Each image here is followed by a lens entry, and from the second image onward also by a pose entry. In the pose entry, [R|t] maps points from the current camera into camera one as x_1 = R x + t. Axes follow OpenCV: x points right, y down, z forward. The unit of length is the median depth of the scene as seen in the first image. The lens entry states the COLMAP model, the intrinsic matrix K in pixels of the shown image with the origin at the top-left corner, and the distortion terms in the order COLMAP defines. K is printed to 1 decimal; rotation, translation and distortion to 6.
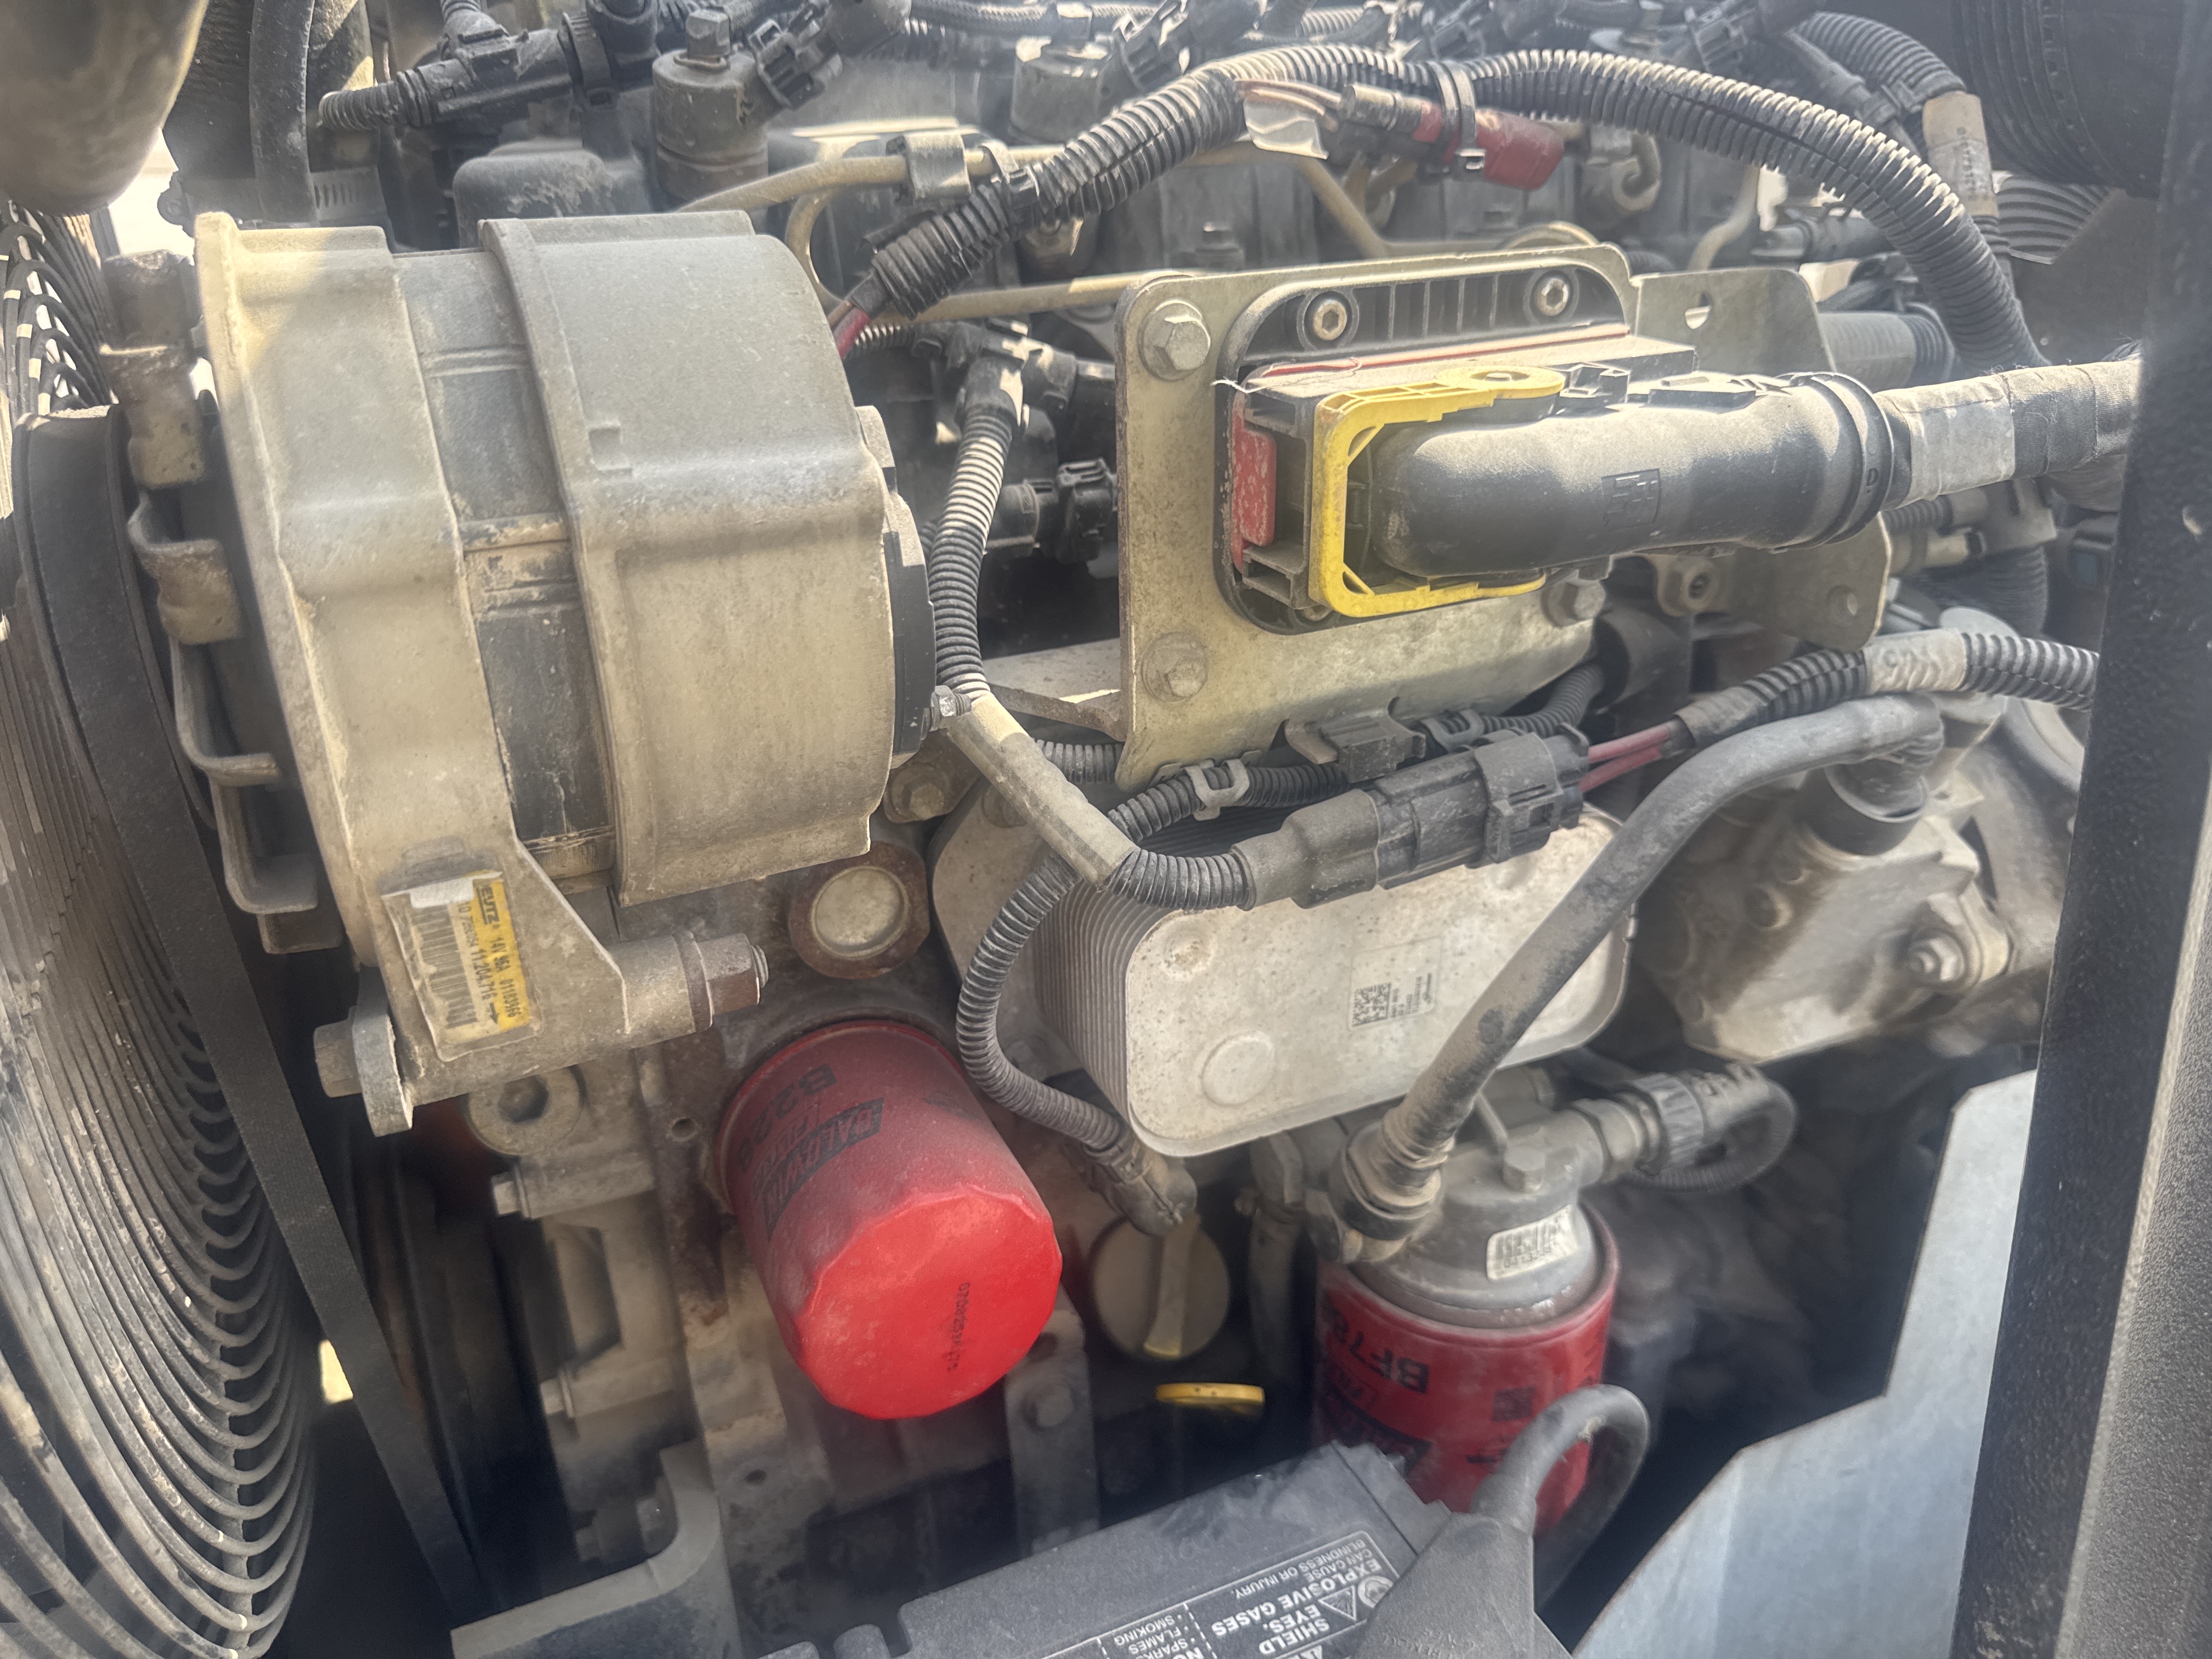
lens RADIAL K [[1611.9, 0, 1072.7], [0, 1611.9, 887.5], [0, 0, 1]] dist [0.011478, -0.041049]
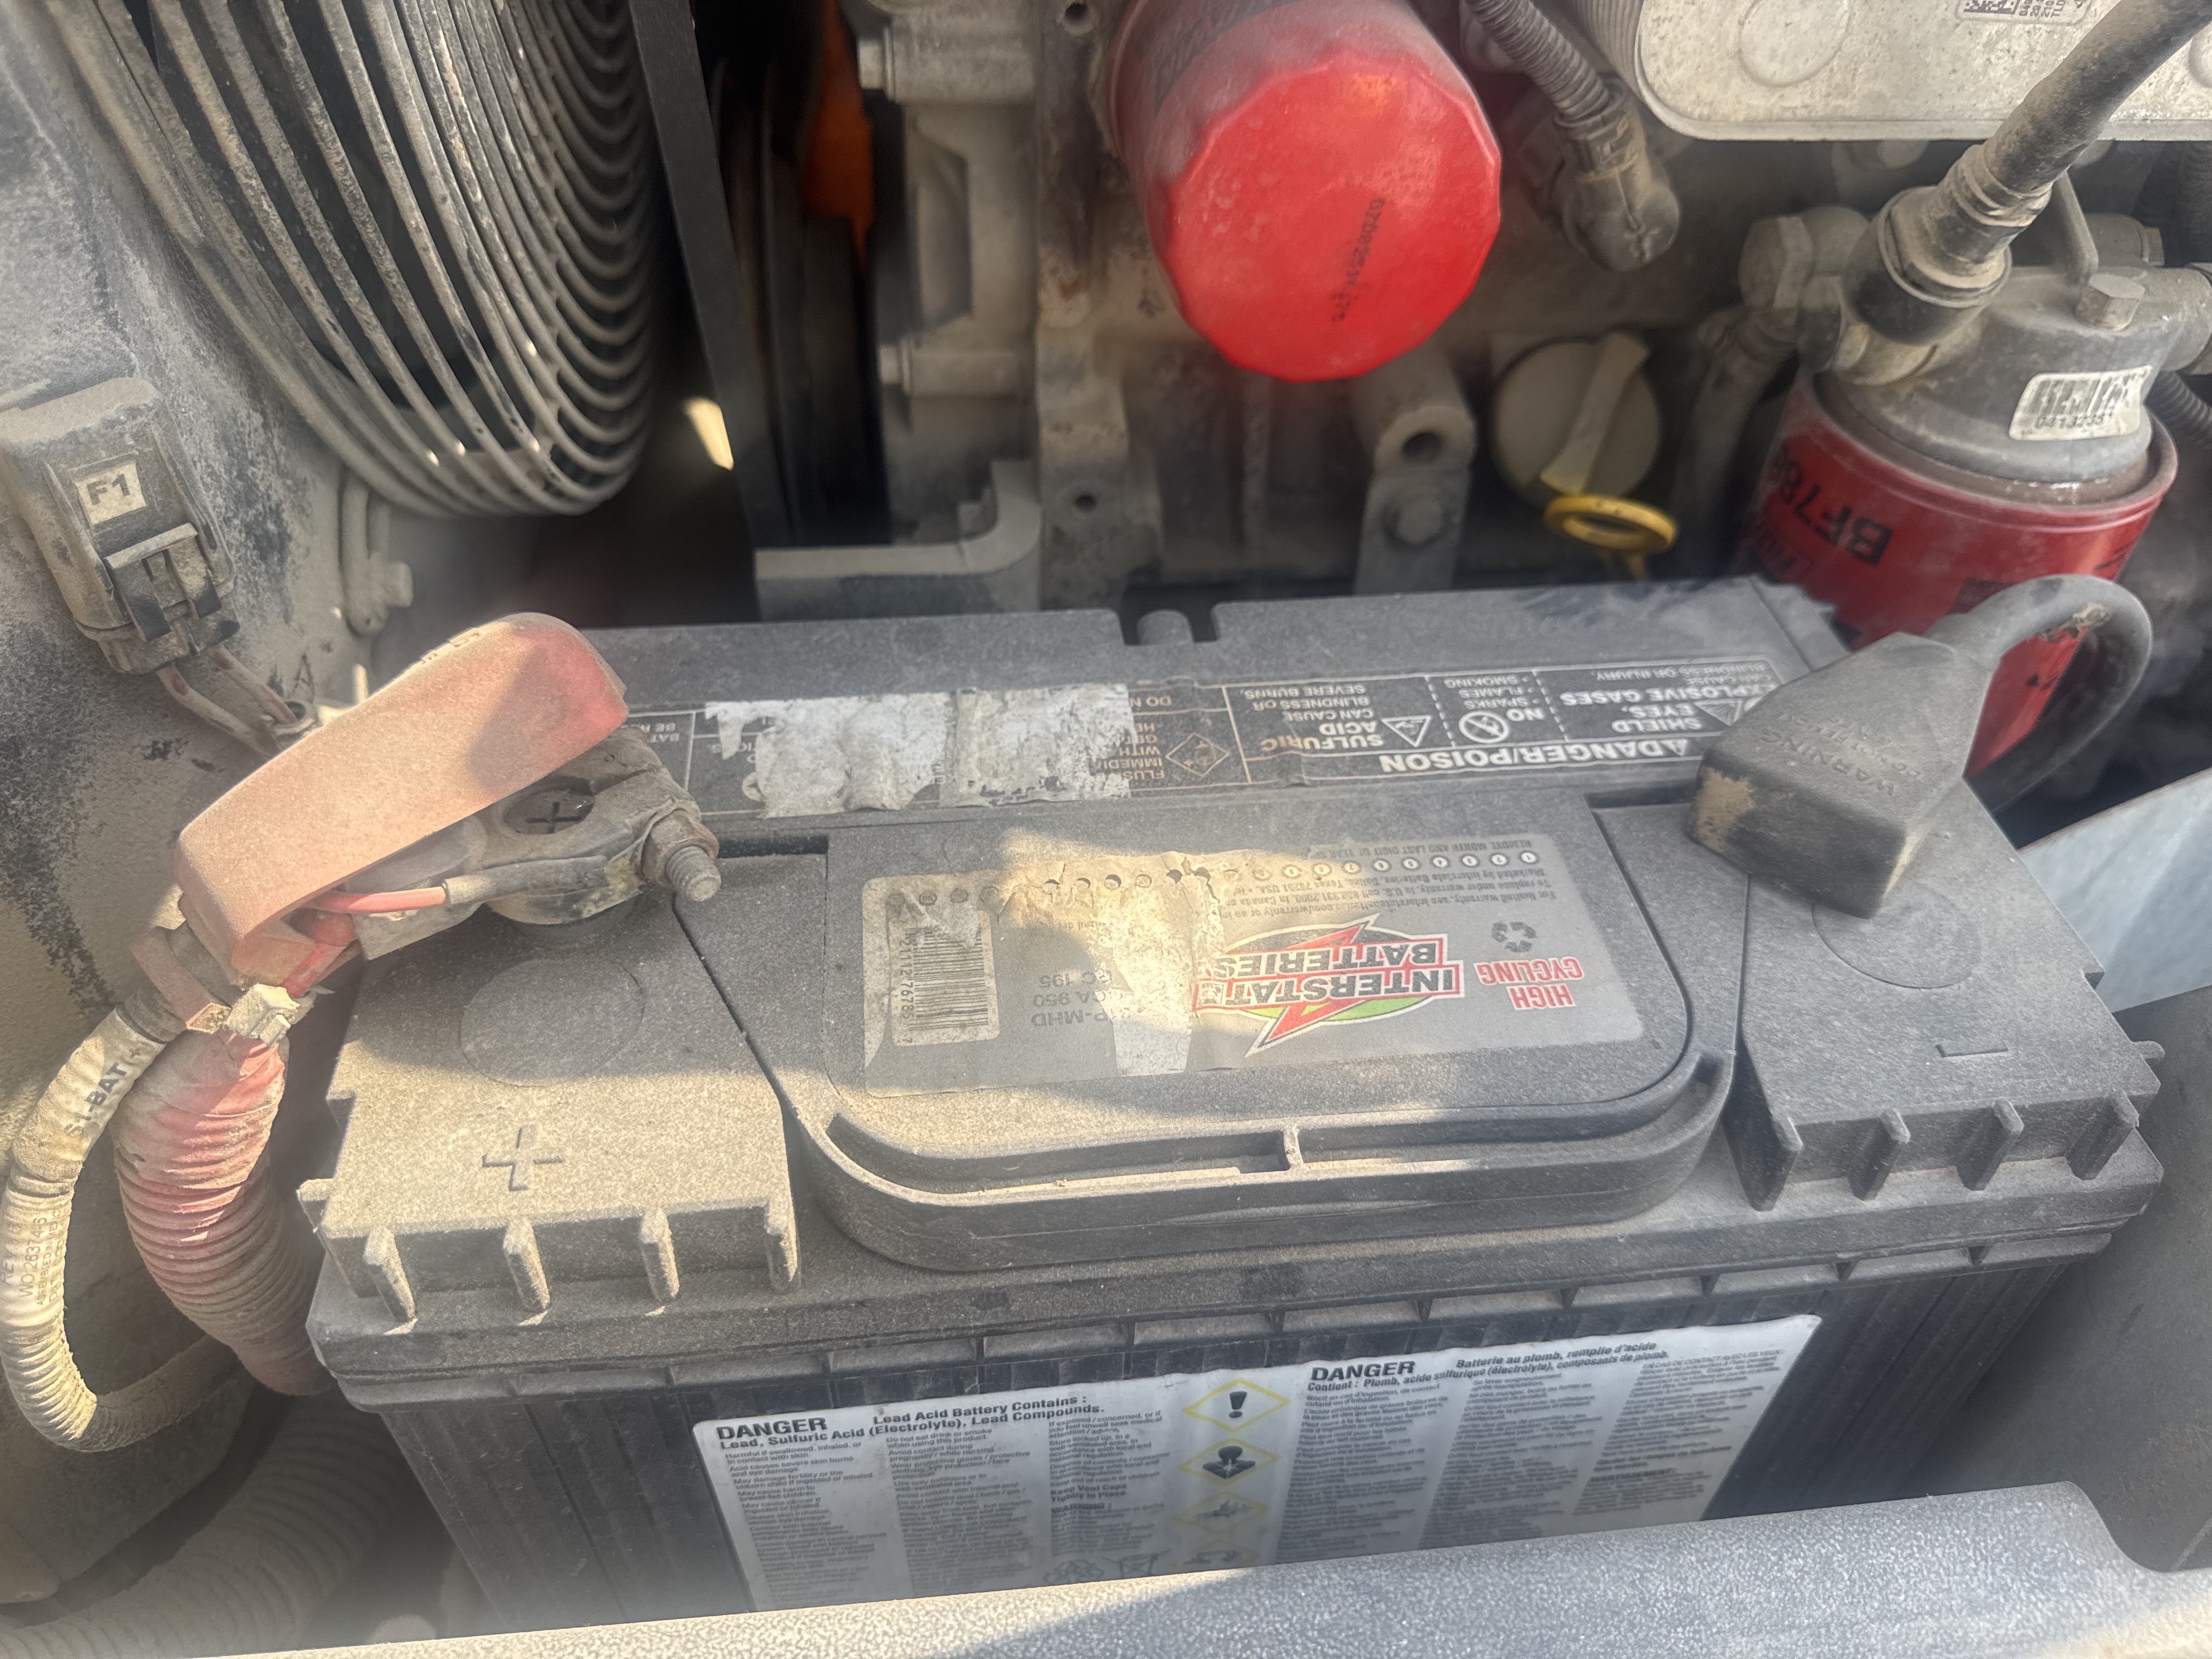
lens RADIAL K [[1611.9, 0, 1087.1], [0, 1611.9, 821.0], [0, 0, 1]] dist [0.011478, -0.041049]
pose [[0.953335, 0.246408, -0.174455, 0.010412], [-0.179493, 0.927201, 0.328755, 0.260965], [0.242763, -0.282101, 0.928162, 0.109087]]
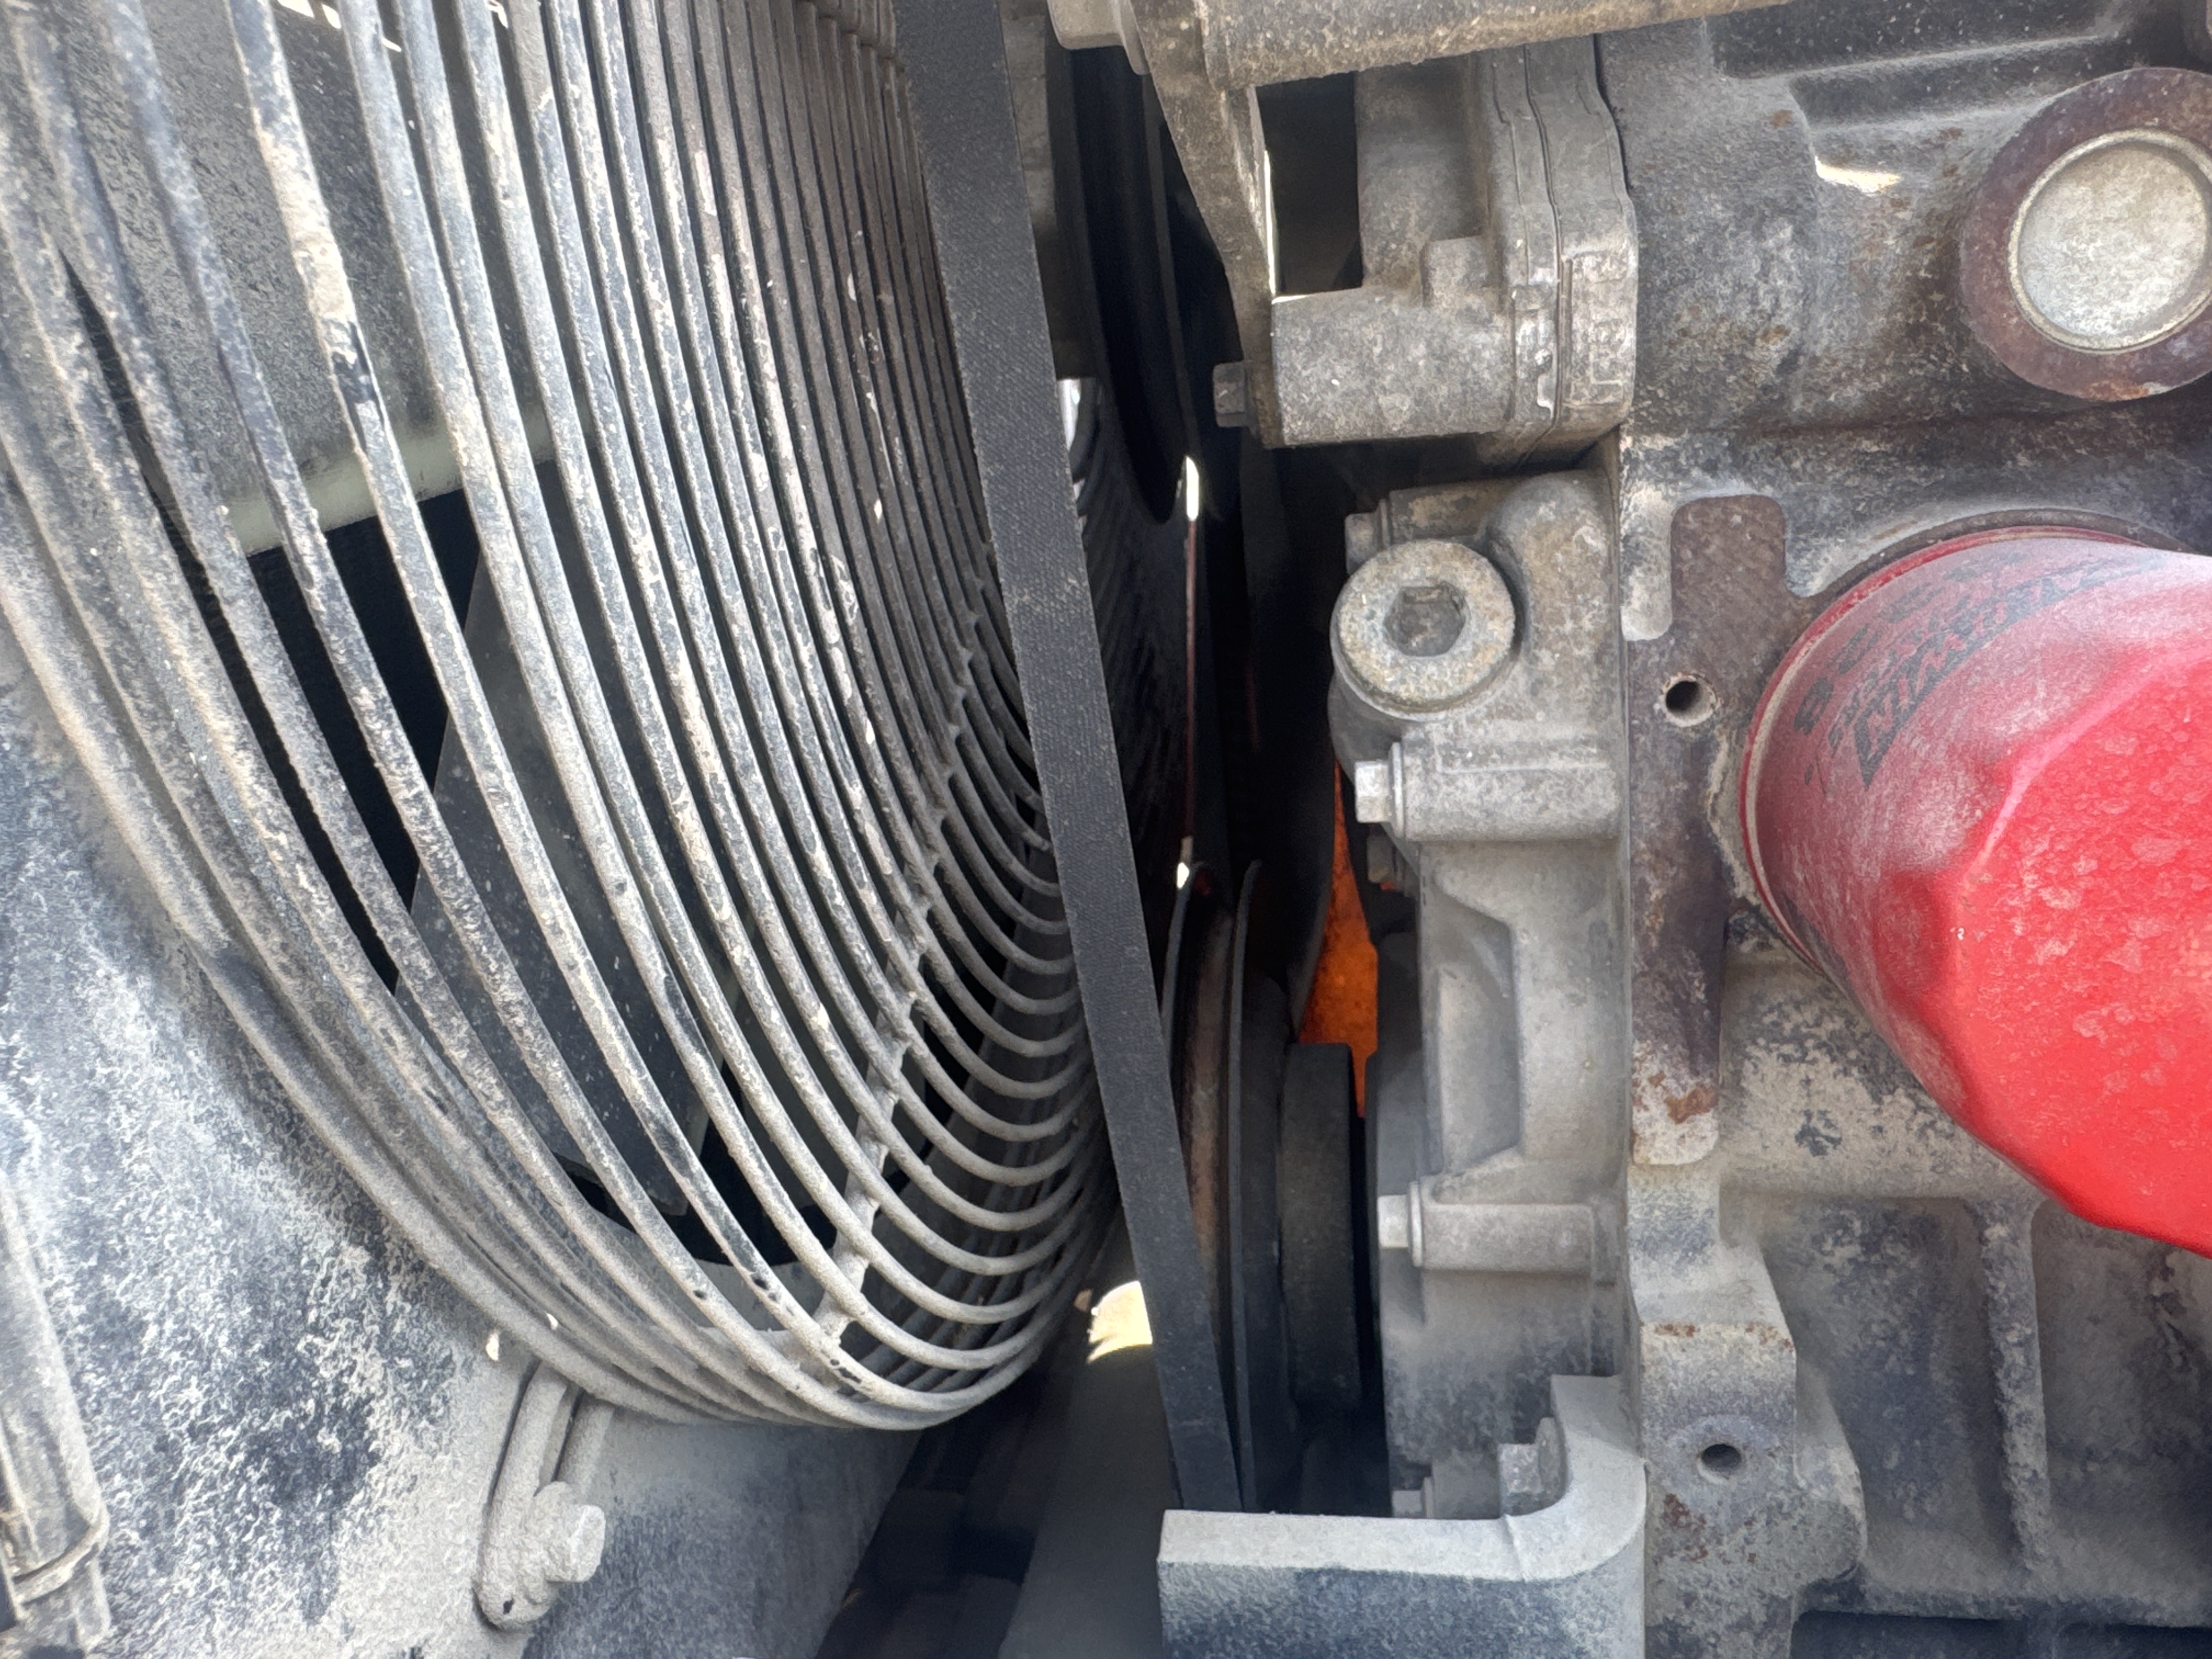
lens RADIAL K [[1611.9, 0, 1098.8], [0, 1611.9, 825.4], [0, 0, 1]] dist [0.011478, -0.041049]
pose [[0.838134, 0.083184, -0.539084, -0.108837], [-0.183589, 0.973662, -0.135190, 0.303090], [0.513641, 0.212278, 0.831331, 0.442317]]
